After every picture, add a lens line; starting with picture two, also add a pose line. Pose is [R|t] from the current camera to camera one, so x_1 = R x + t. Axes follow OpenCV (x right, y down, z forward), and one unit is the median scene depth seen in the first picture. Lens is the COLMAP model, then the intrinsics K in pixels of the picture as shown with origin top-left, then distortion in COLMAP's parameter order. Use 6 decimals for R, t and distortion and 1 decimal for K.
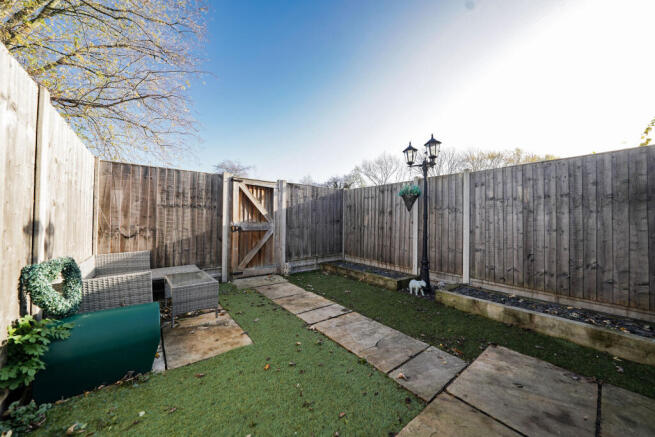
lens RADIAL K [[229.9, 0, 327.4], [0, 229.9, 220.8], [0, 0, 1]] dist [-0.014556, 0.001505]
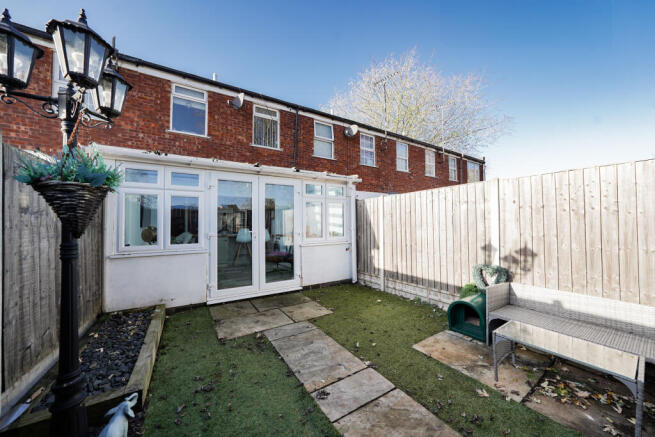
lens RADIAL K [[229.9, 0, 327.3], [0, 229.9, 219.4], [0, 0, 1]] dist [-0.014556, 0.001505]
pose [[-0.994578, -0.008589, 0.103637, 0.004389], [-0.011749, 0.999483, -0.029912, -0.109753], [-0.103326, -0.030967, -0.994165, 2.282334]]
